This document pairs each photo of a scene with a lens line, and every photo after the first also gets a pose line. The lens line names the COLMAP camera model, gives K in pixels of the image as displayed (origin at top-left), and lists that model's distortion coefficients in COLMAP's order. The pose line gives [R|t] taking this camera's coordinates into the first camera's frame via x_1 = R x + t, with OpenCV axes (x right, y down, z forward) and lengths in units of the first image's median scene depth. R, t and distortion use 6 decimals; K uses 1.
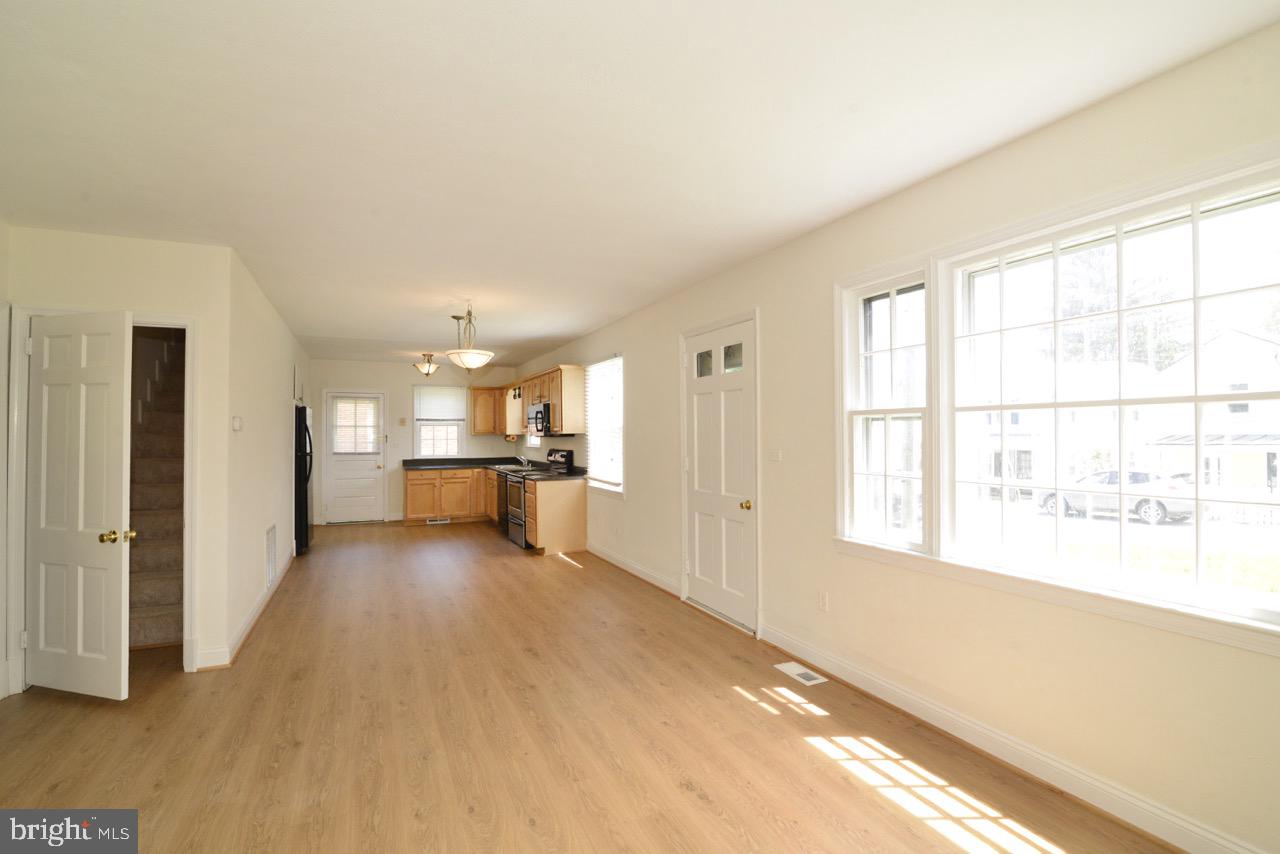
lens RADIAL K [[586.6, 0, 644.3], [0, 586.6, 425.6], [0, 0, 1]] dist [-0.017159, -0.000627]
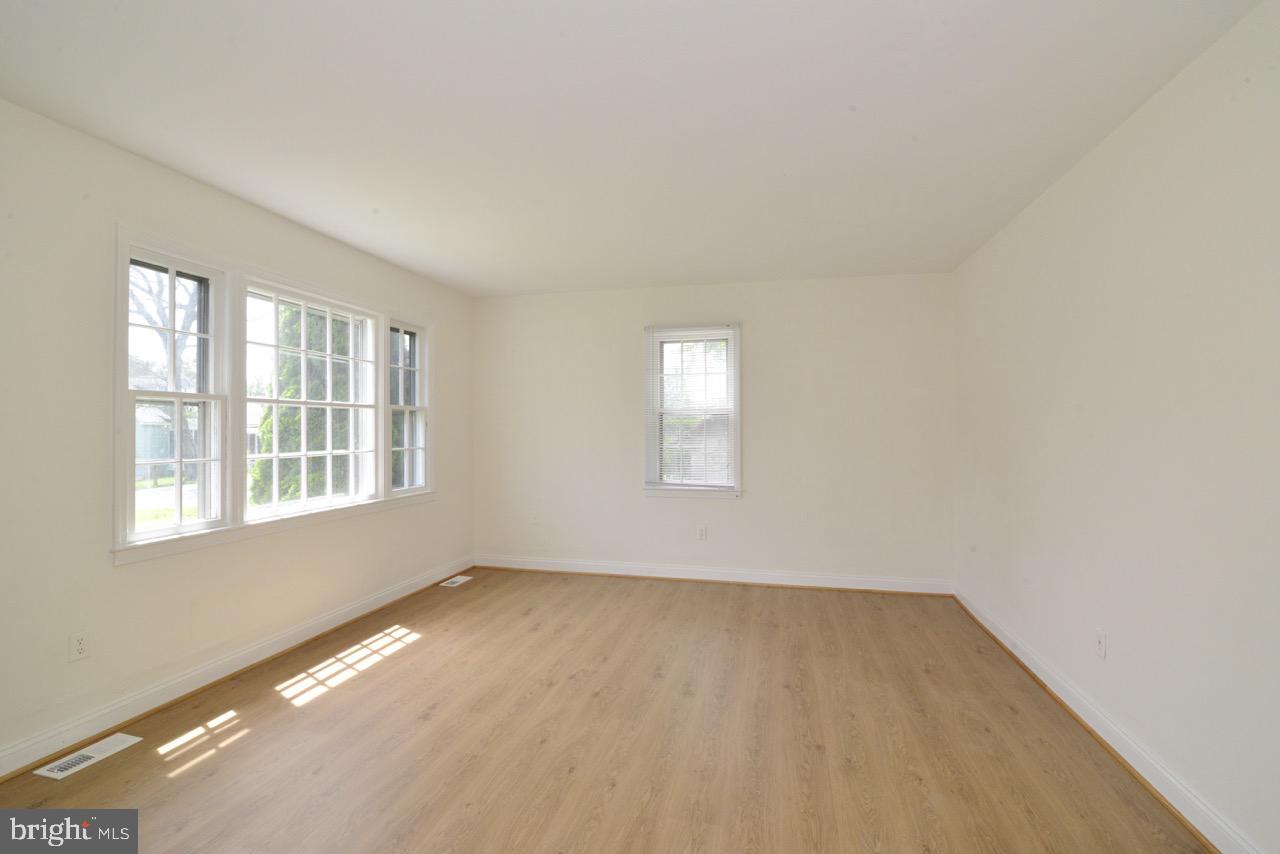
lens RADIAL K [[586.6, 0, 638.2], [0, 586.6, 425.4], [0, 0, 1]] dist [-0.017159, -0.000627]
pose [[-0.782100, 0.009709, 0.623077, -0.674968], [-0.002552, 0.999820, -0.018784, 0.036109], [-0.623148, -0.016281, -0.781935, 1.124885]]
